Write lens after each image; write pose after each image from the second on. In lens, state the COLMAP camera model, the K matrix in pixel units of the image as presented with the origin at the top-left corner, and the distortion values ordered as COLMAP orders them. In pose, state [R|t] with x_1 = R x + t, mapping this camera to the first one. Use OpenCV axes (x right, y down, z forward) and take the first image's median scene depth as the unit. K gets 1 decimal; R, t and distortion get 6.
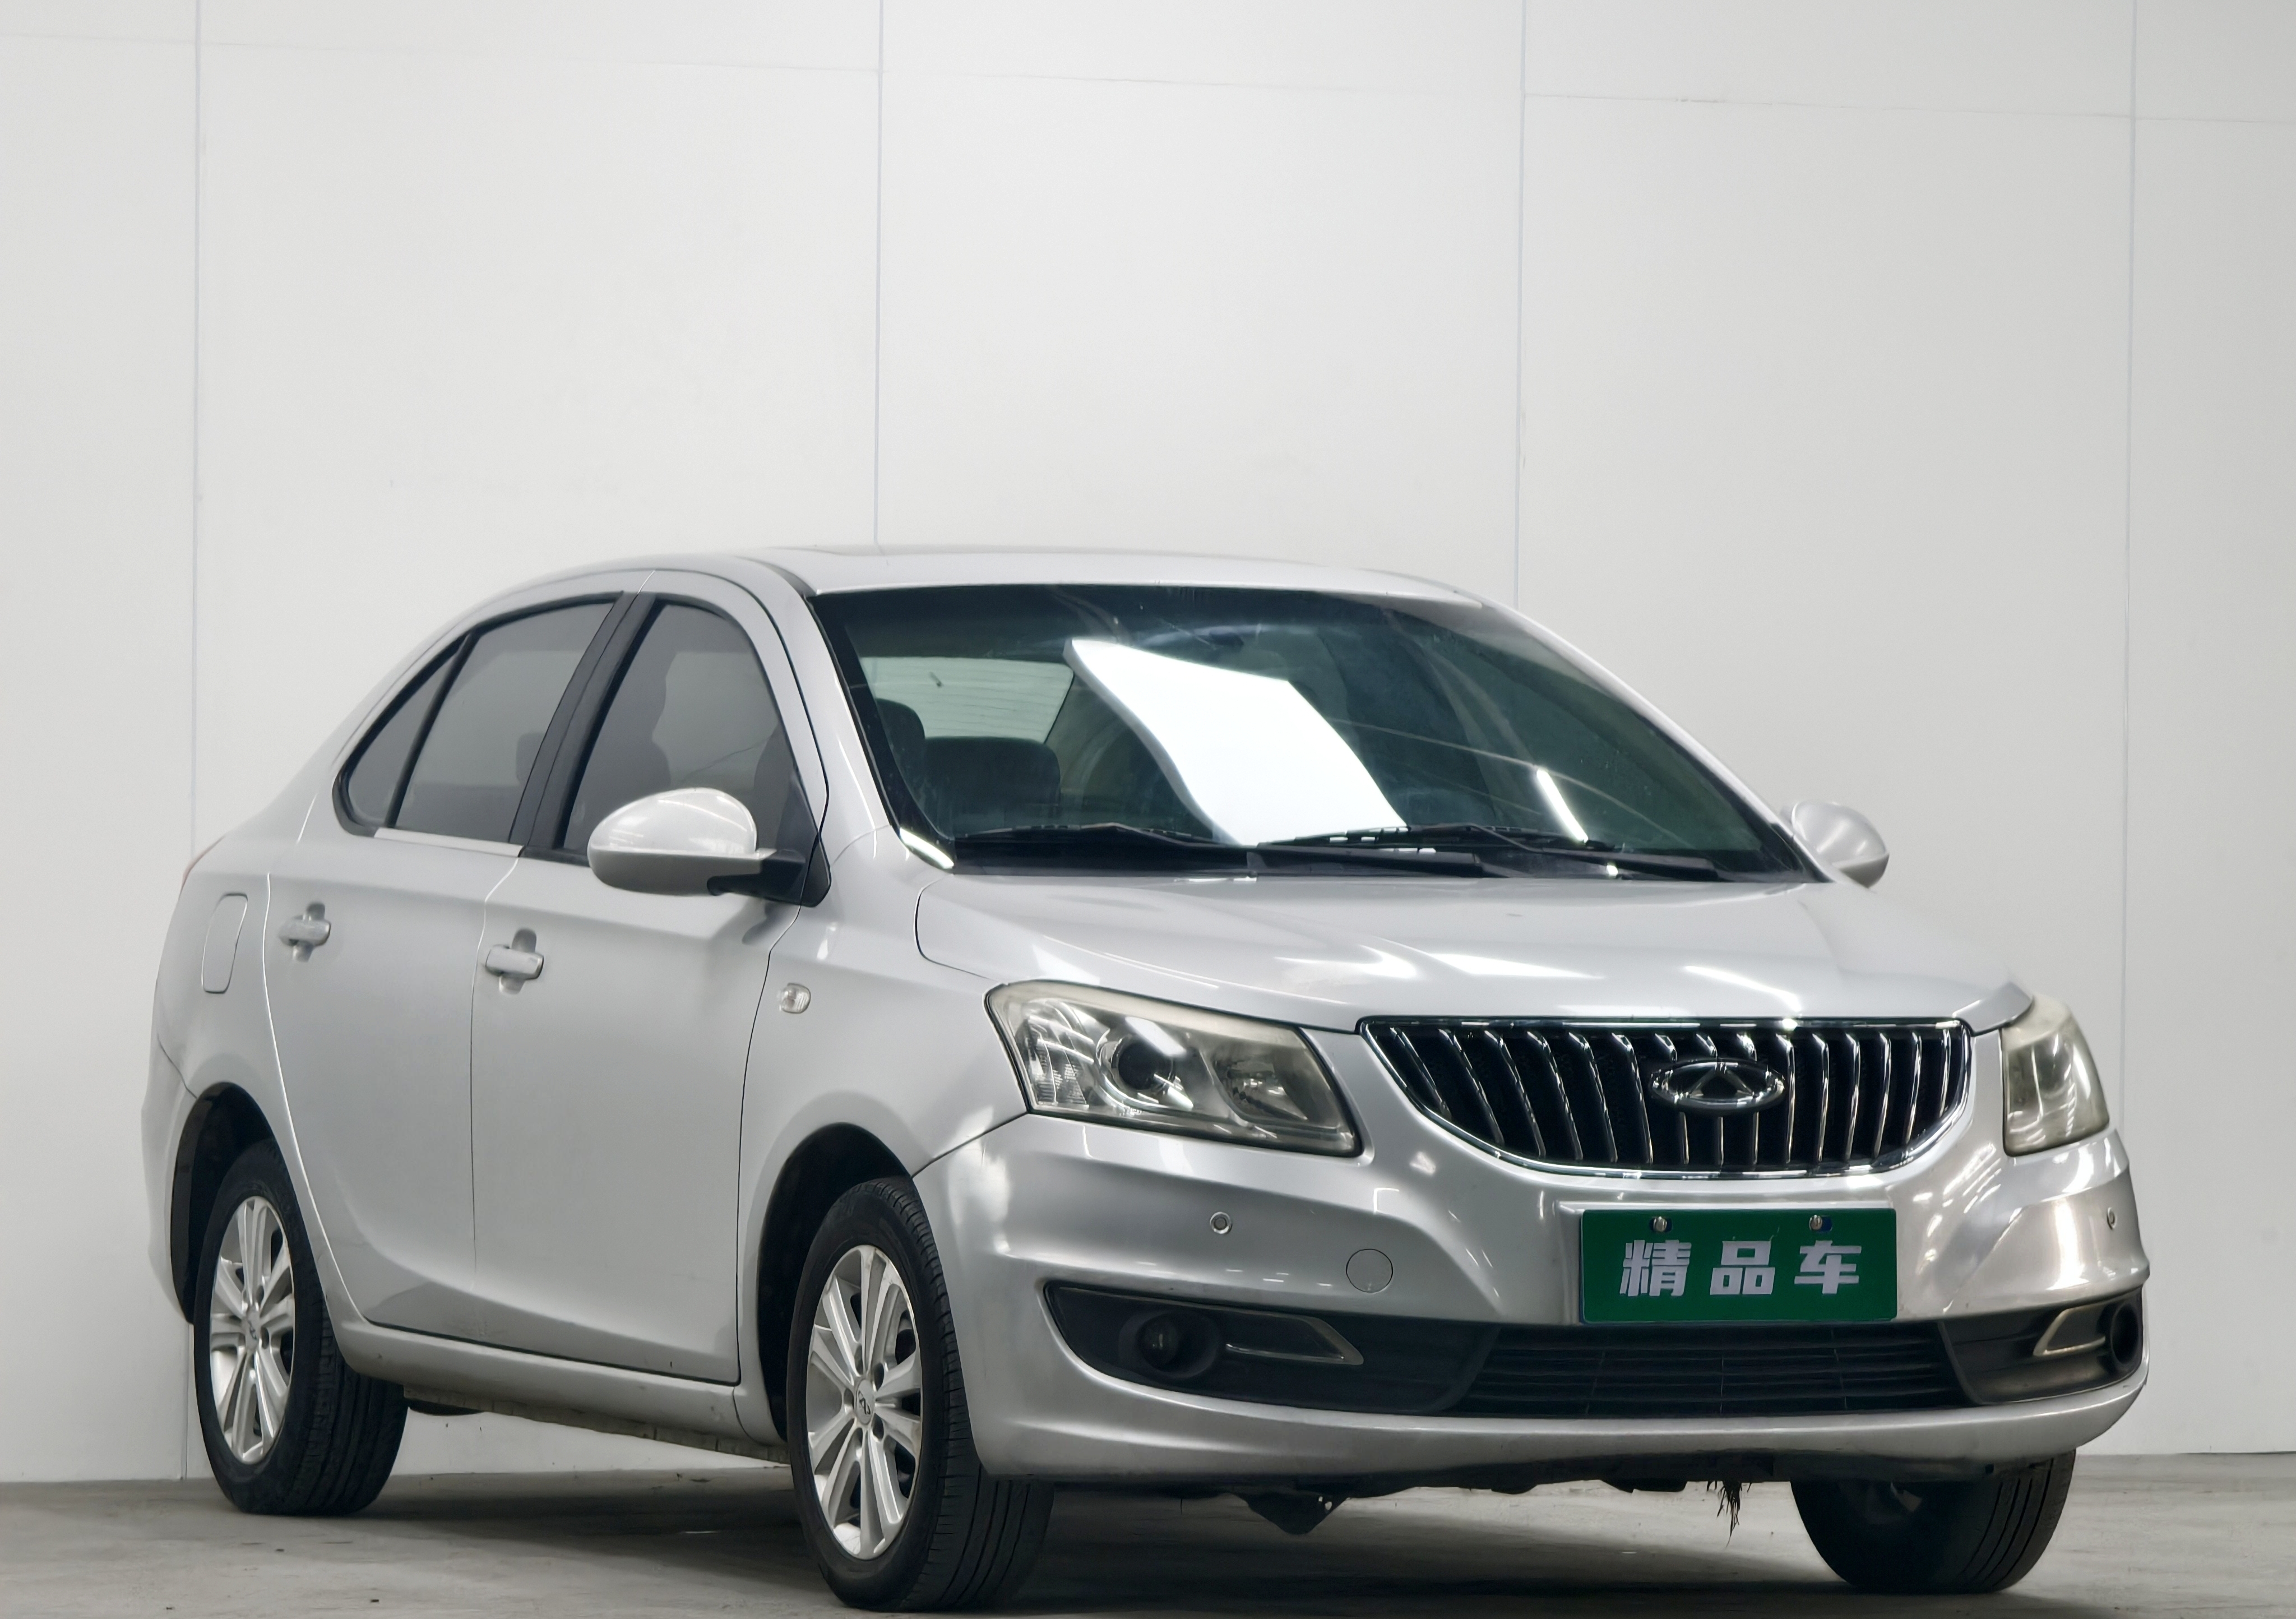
lens RADIAL K [[10228.5, 0, 1148.0], [0, 10228.5, 809.5], [0, 0, 1]] dist [0.299384, -0.707185]
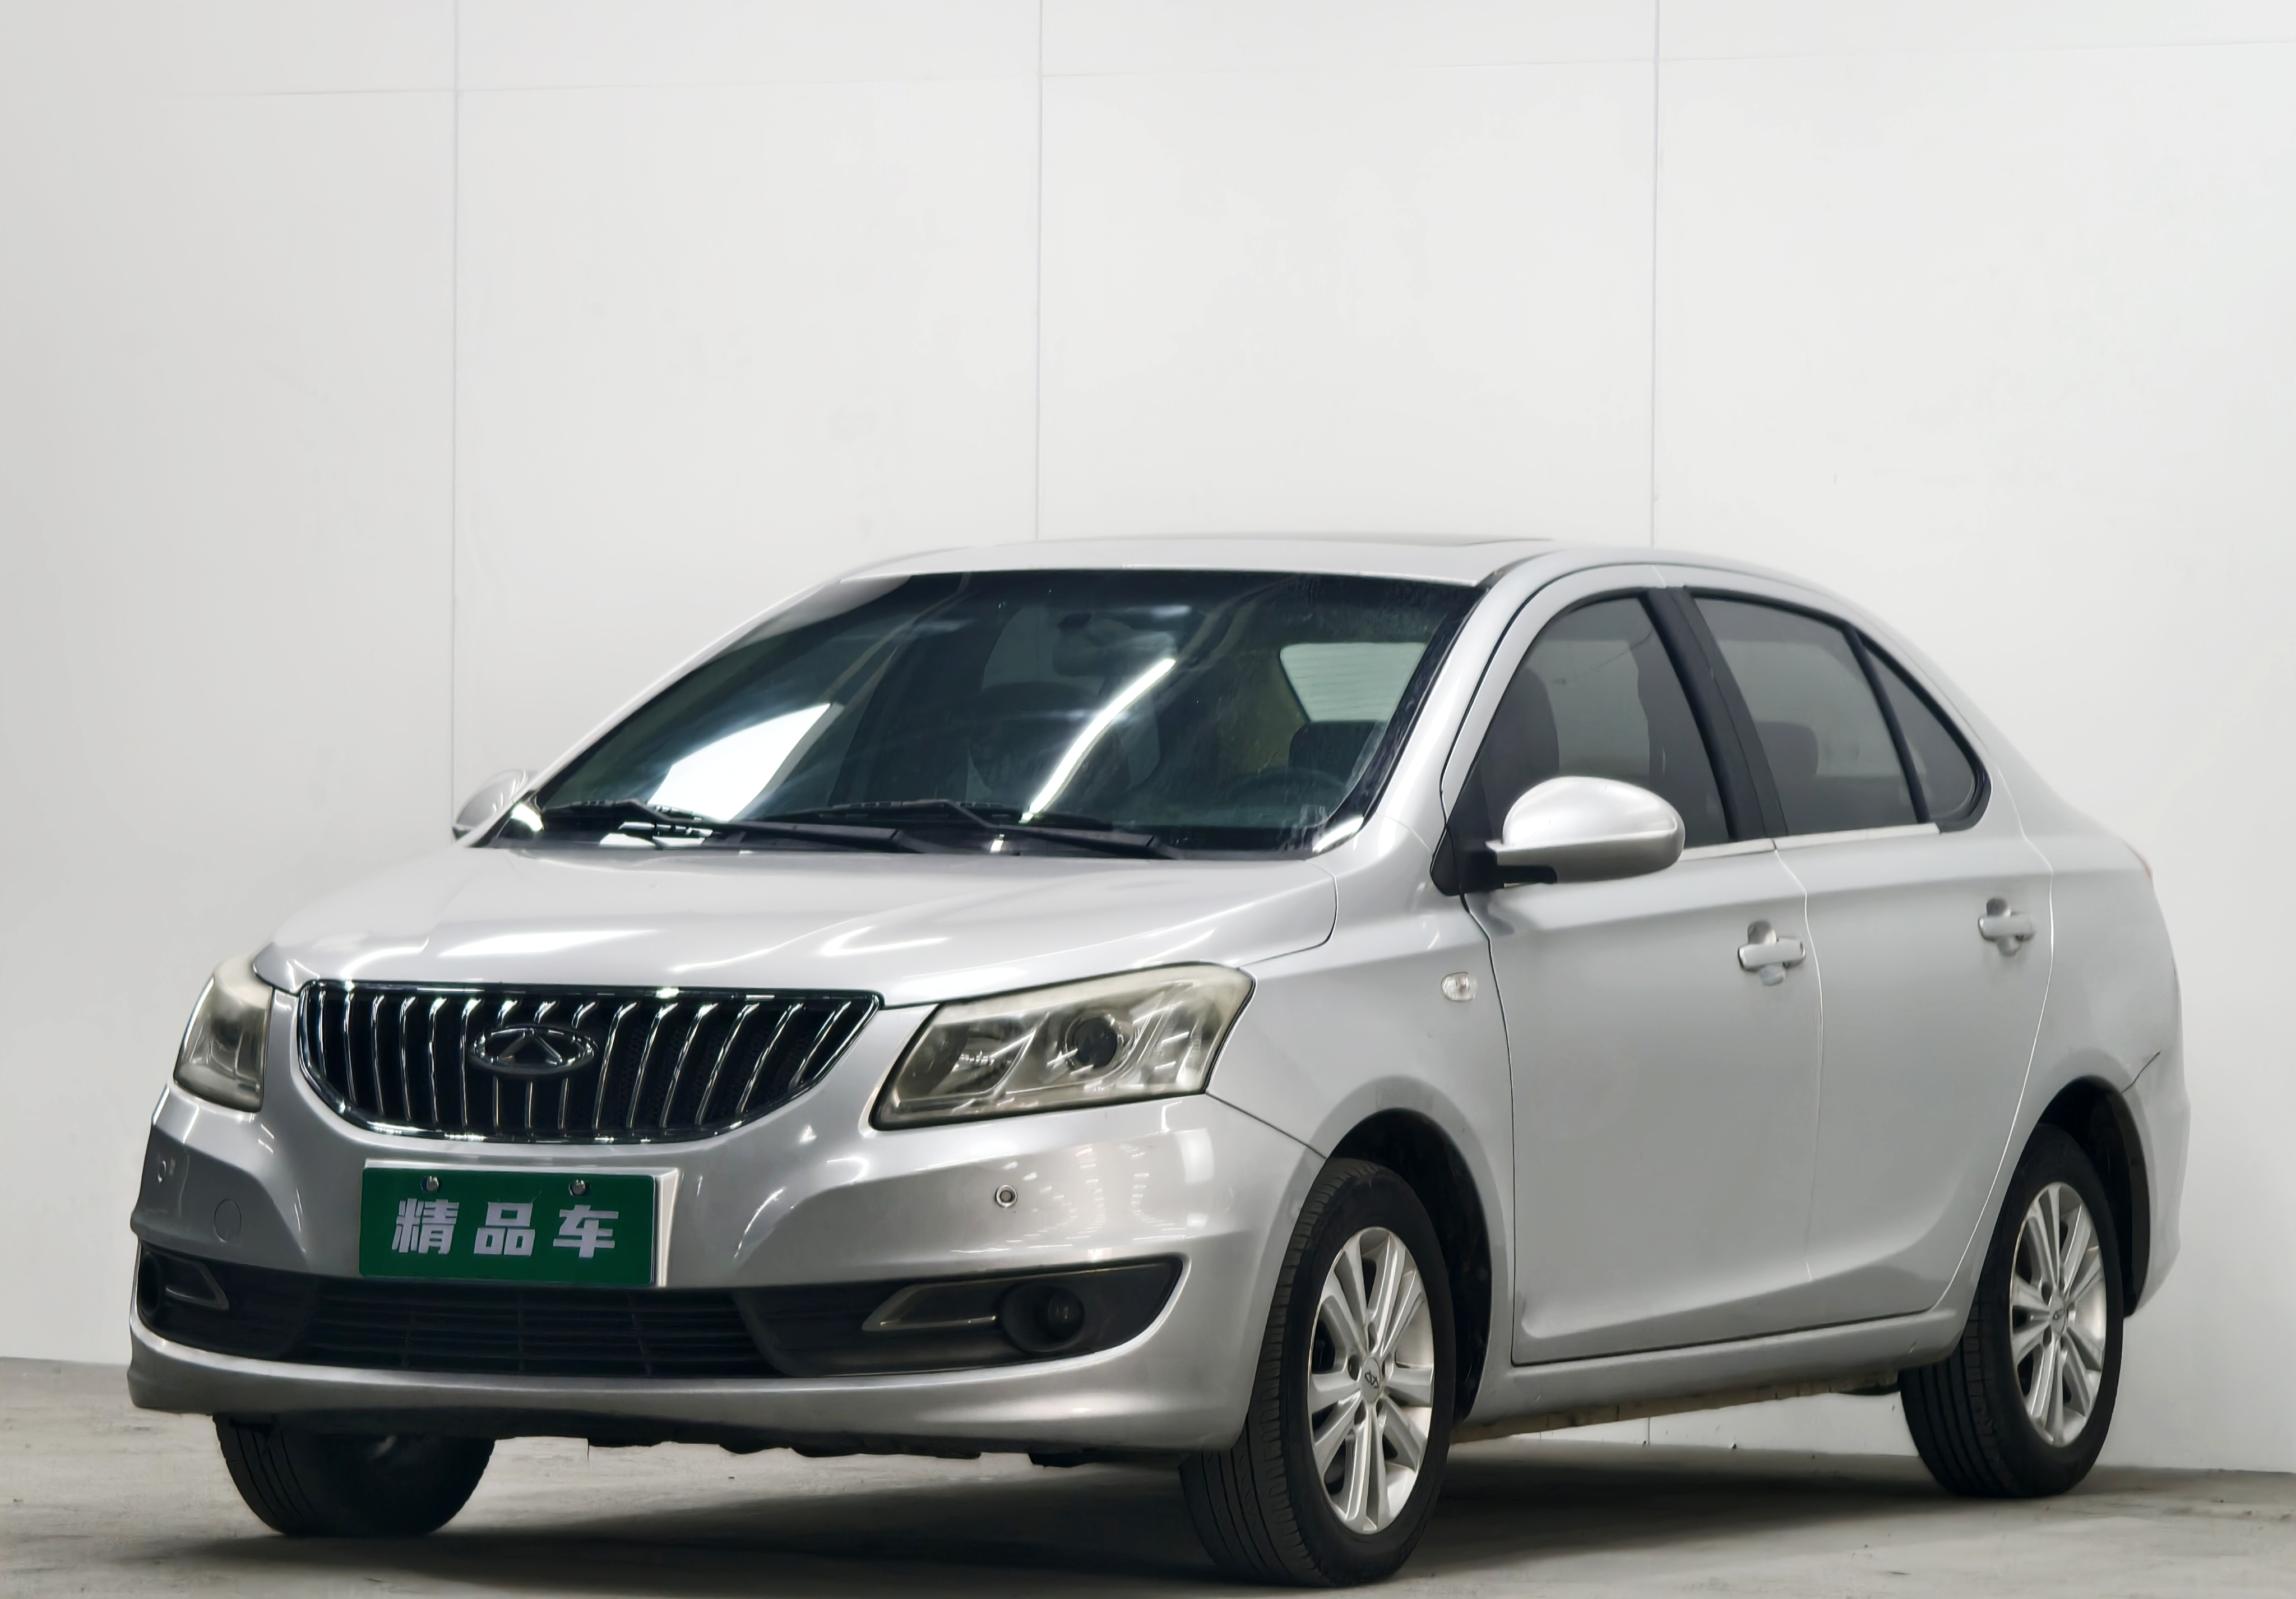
lens RADIAL K [[10429.4, 0, 1148.0], [0, 10429.4, 799.5], [0, 0, 1]] dist [0.079401, 4.660731]
pose [[0.647948, -0.003201, -0.761678, 0.890687], [-0.002096, 0.999980, -0.005986, 0.007993], [0.761681, 0.005476, 0.647929, 0.373163]]
